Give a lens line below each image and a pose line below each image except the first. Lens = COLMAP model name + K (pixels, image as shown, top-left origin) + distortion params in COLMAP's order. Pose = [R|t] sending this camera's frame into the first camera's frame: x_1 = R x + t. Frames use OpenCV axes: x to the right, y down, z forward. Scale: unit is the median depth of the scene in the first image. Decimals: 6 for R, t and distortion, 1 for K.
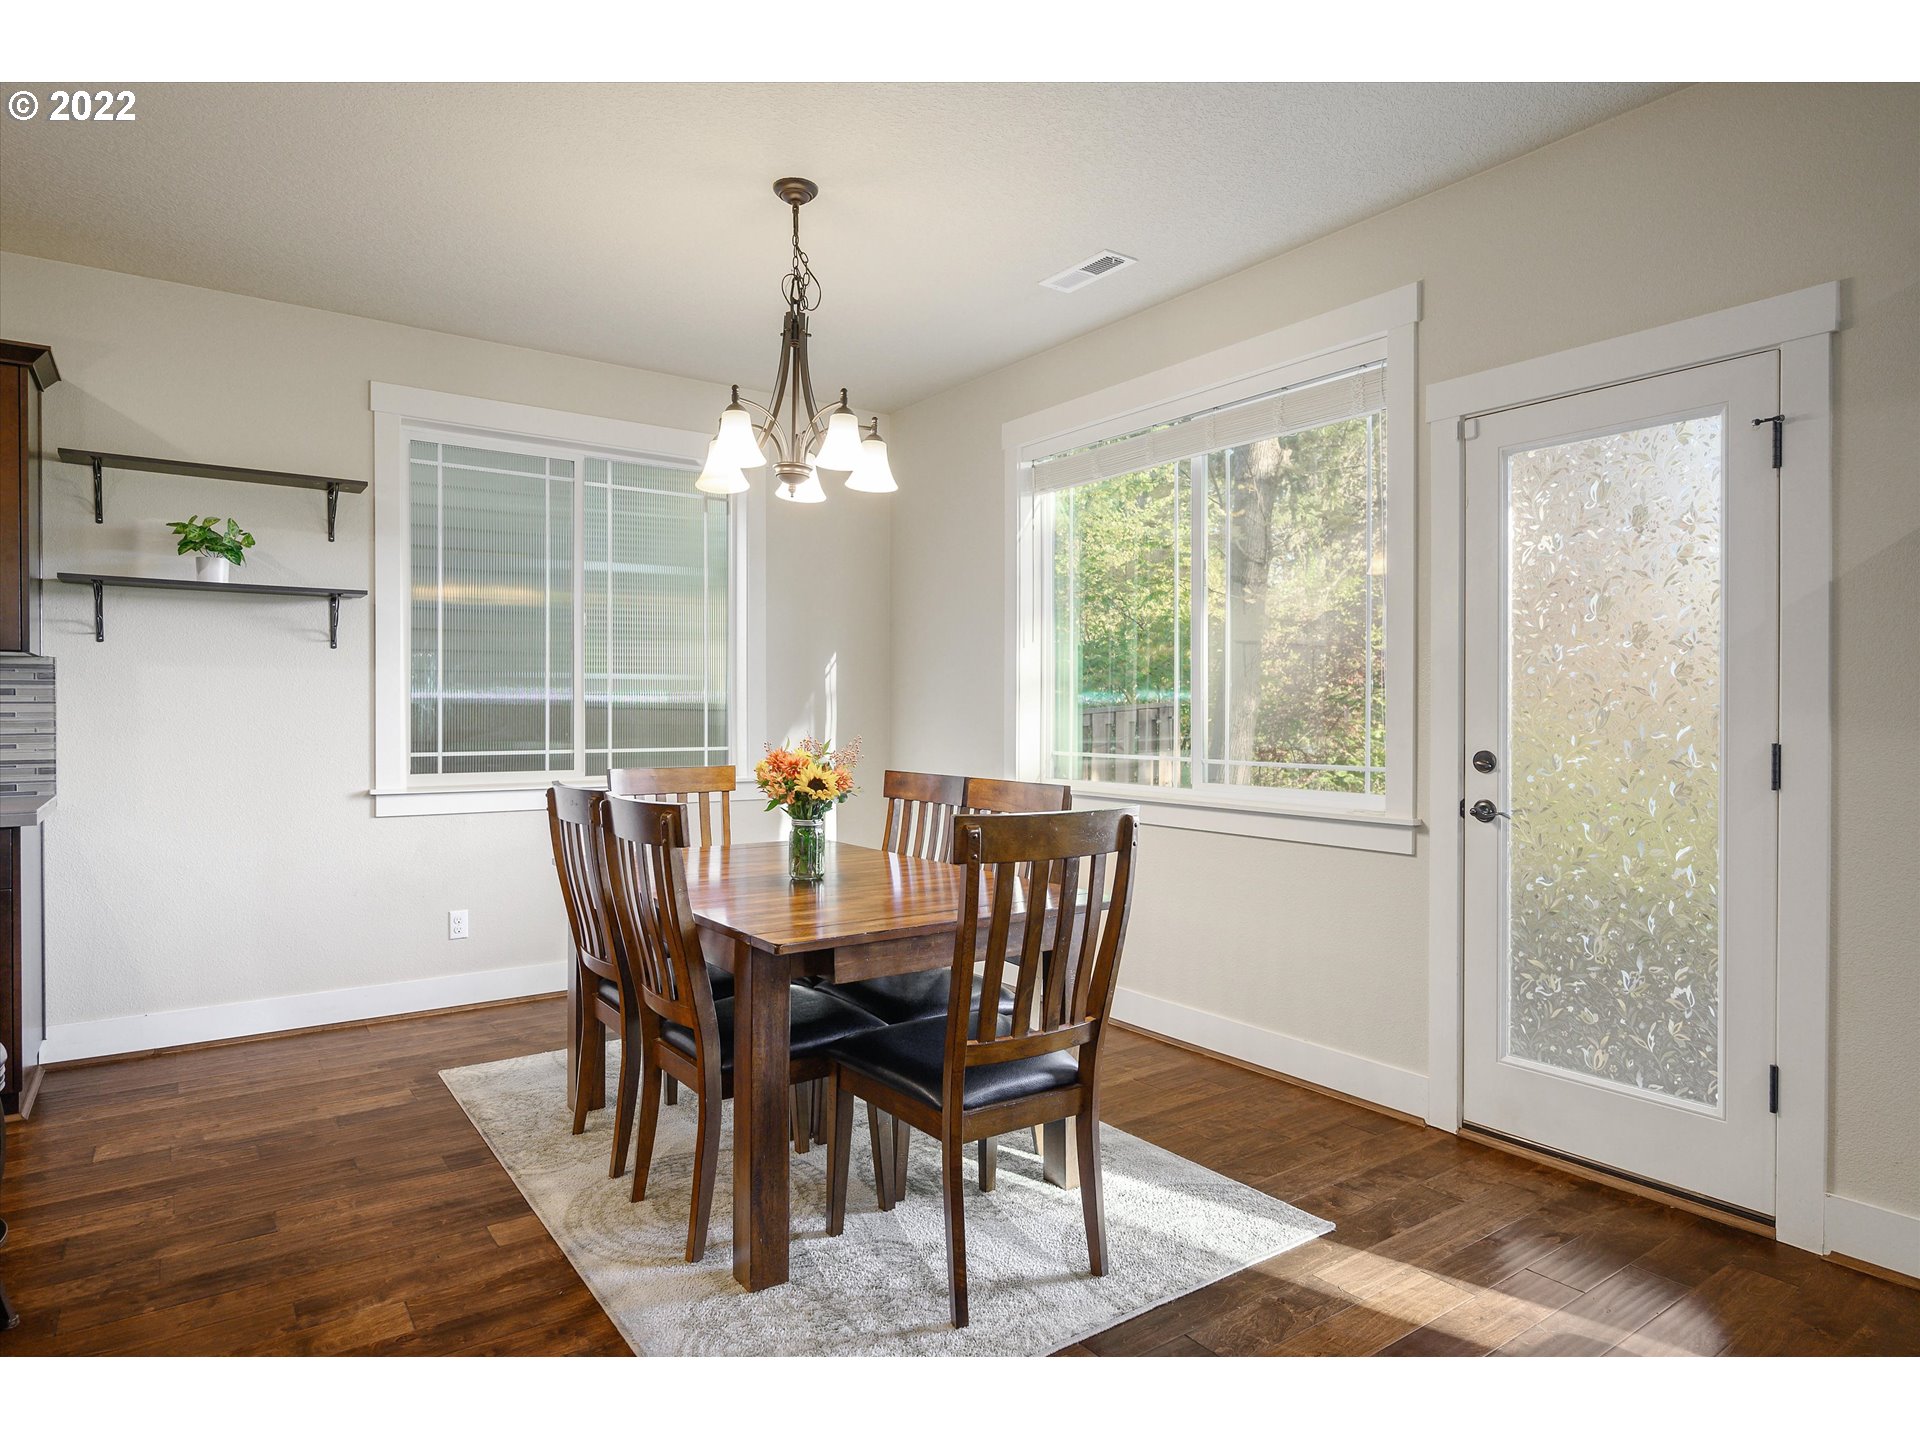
lens RADIAL K [[1105.9, 0, 951.5], [0, 1105.9, 715.9], [0, 0, 1]] dist [-0.000718, 0.000918]
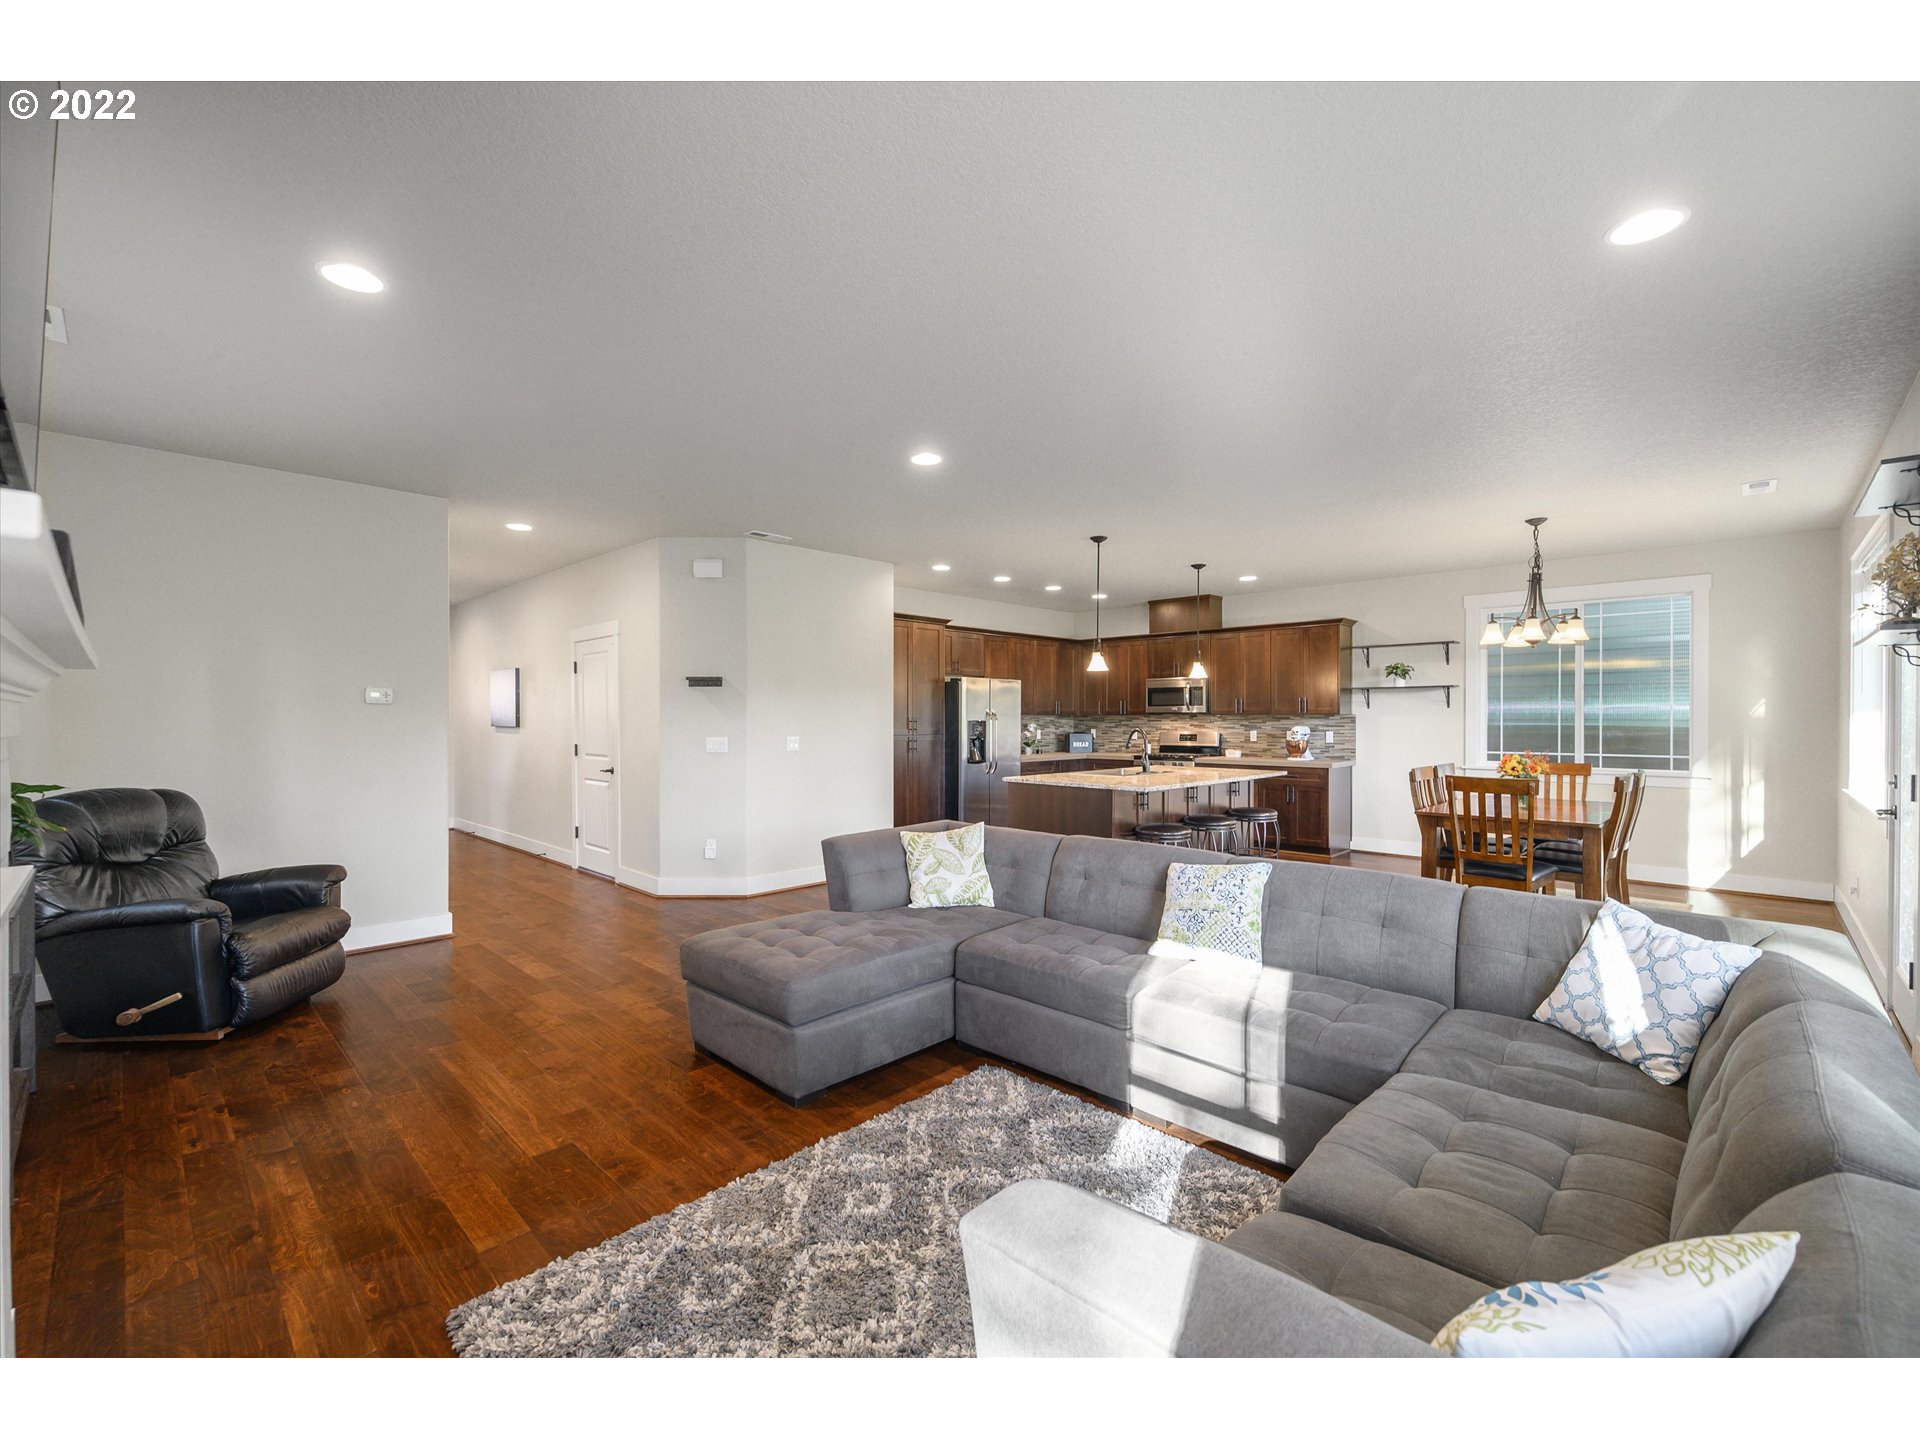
lens RADIAL K [[808.0, 0, 950.0], [0, 808.0, 720.1], [0, 0, 1]] dist [-0.000471, -0.000101]
pose [[0.178060, 0.001212, -0.984019, 1.270348], [-0.000205, 0.999999, 0.001195, -0.044591], [0.984020, -0.000011, 0.178060, -0.522322]]
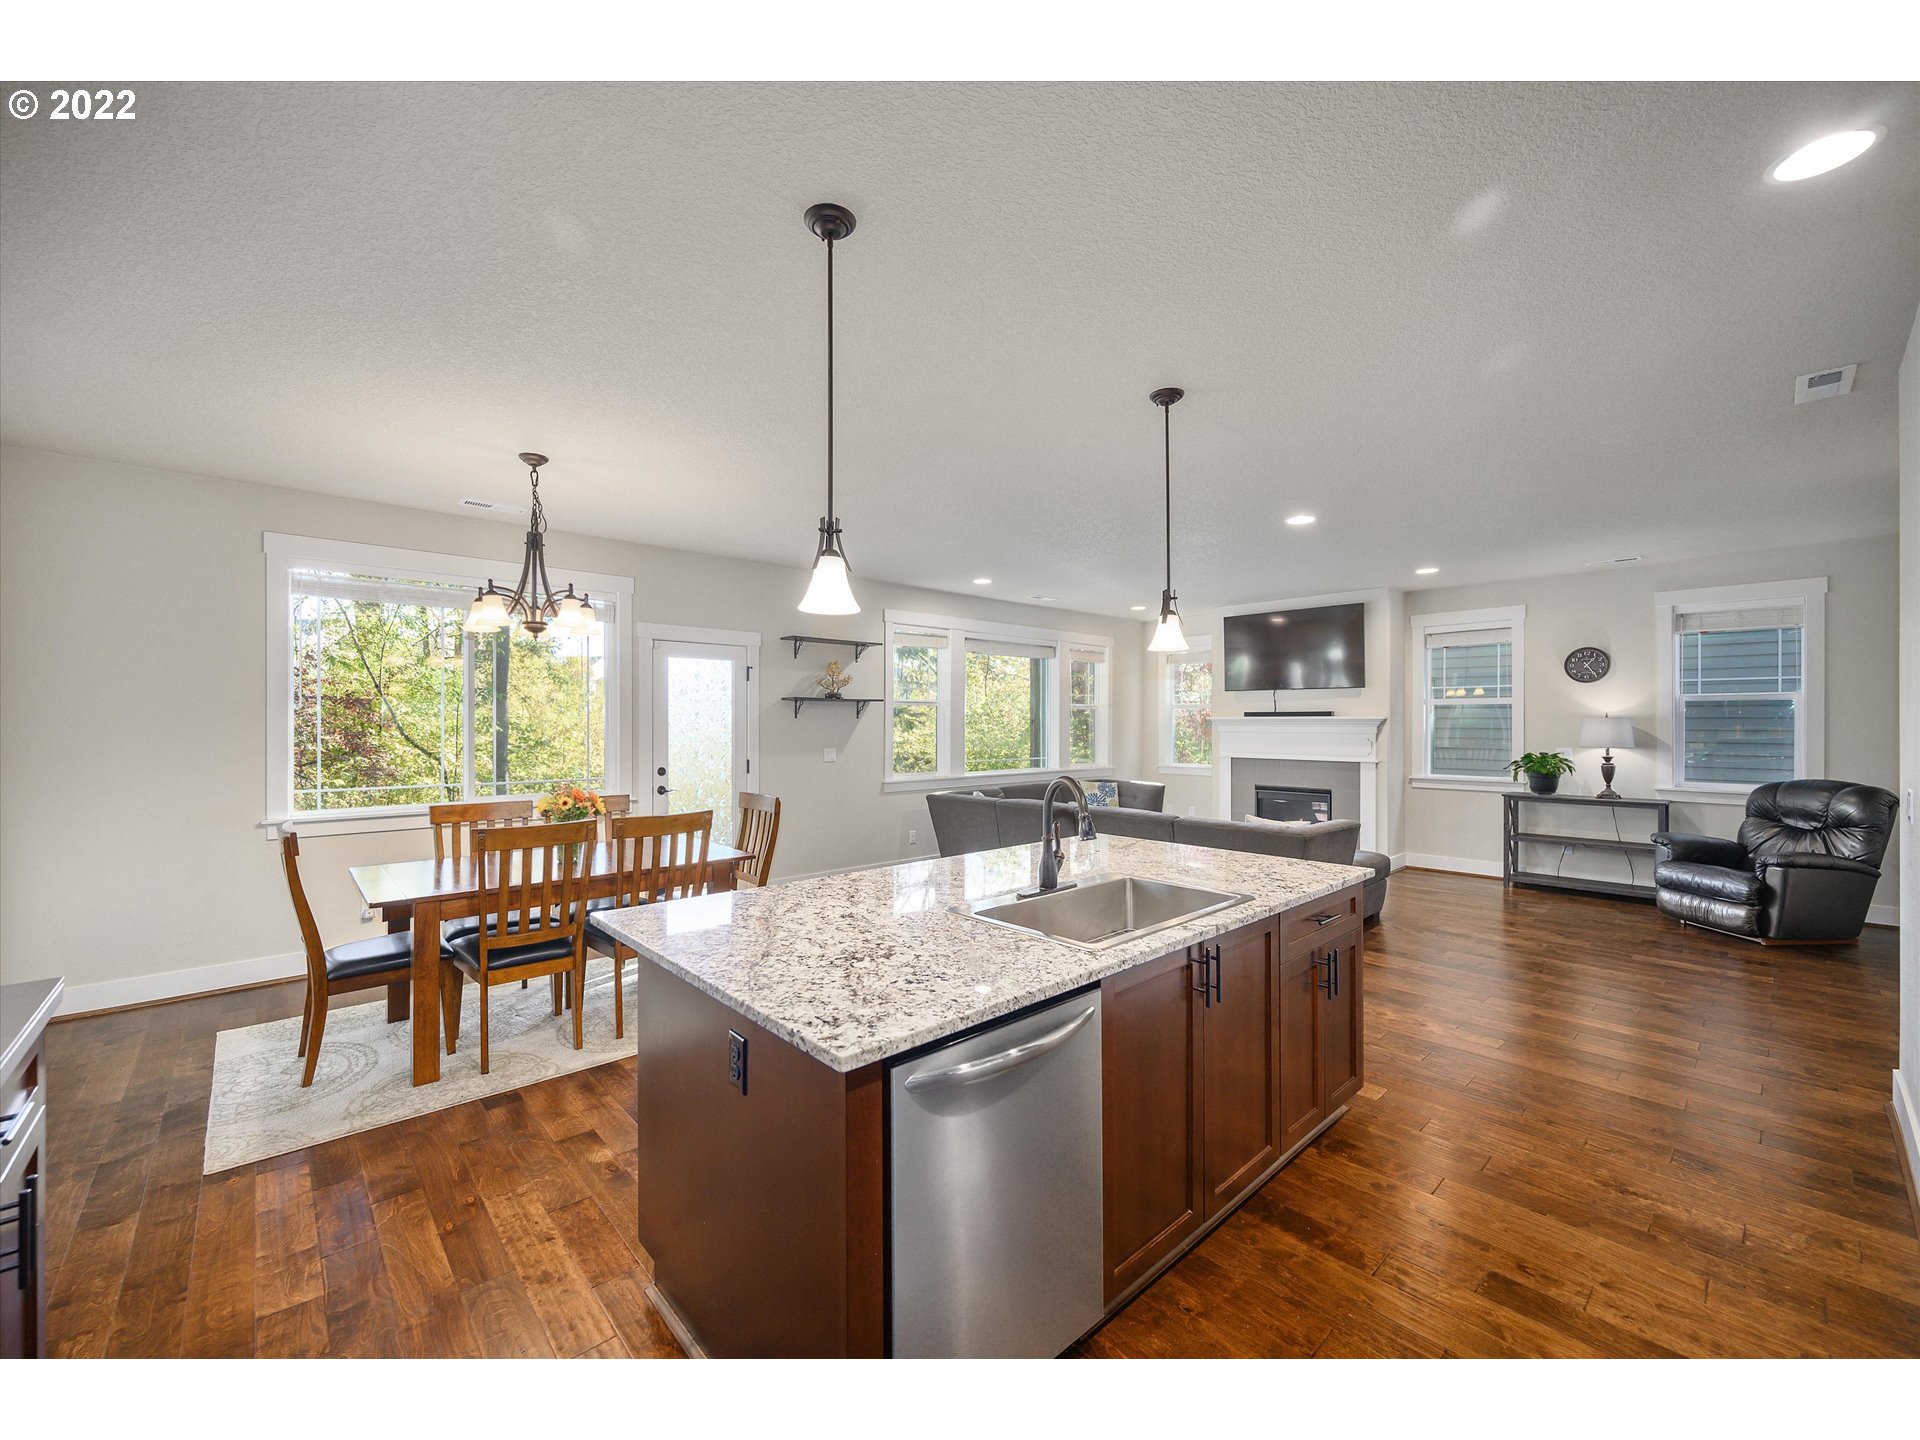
lens RADIAL K [[764.5, 0, 960.0], [0, 764.5, 720.0], [0, 0, 1]] dist [0.000583, 0.000104]
pose [[-0.126652, 0.001601, 0.991946, -1.294397], [0.001354, 0.999998, -0.001441, -0.071279], [-0.991946, 0.001161, -0.126654, 0.476452]]
